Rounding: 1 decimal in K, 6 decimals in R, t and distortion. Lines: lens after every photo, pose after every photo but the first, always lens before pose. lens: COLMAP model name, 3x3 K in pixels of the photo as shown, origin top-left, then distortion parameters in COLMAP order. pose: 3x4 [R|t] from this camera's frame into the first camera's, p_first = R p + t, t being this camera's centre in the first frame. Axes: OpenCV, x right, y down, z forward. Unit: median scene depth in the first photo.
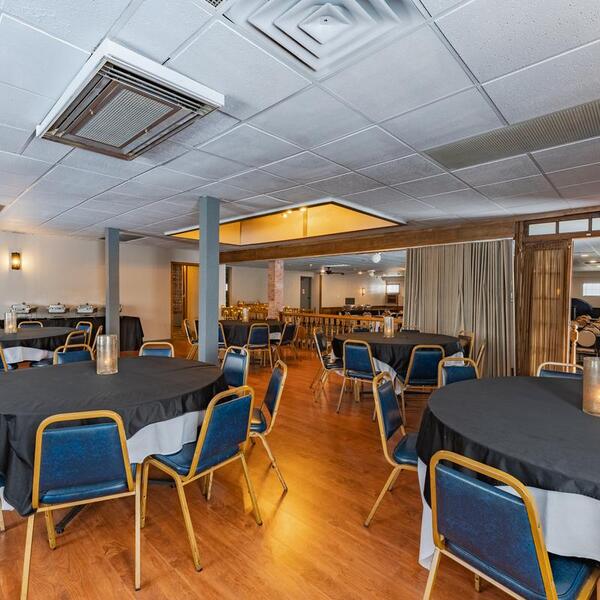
lens RADIAL K [[363.0, 0, 297.4], [0, 363.0, 302.6], [0, 0, 1]] dist [-0.002343, -0.000315]
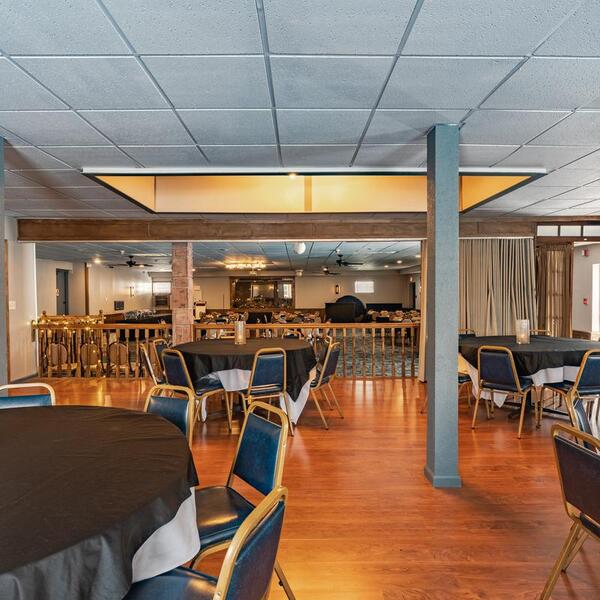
lens RADIAL K [[440.0, 0, 300.0], [0, 440.0, 300.0], [0, 0, 1]] dist [0.005056, 0.004386]
pose [[0.706917, -0.025094, 0.706851, -0.501537], [0.033776, 0.999428, 0.001703, -0.009973], [-0.706490, 0.022671, 0.707360, 0.345497]]
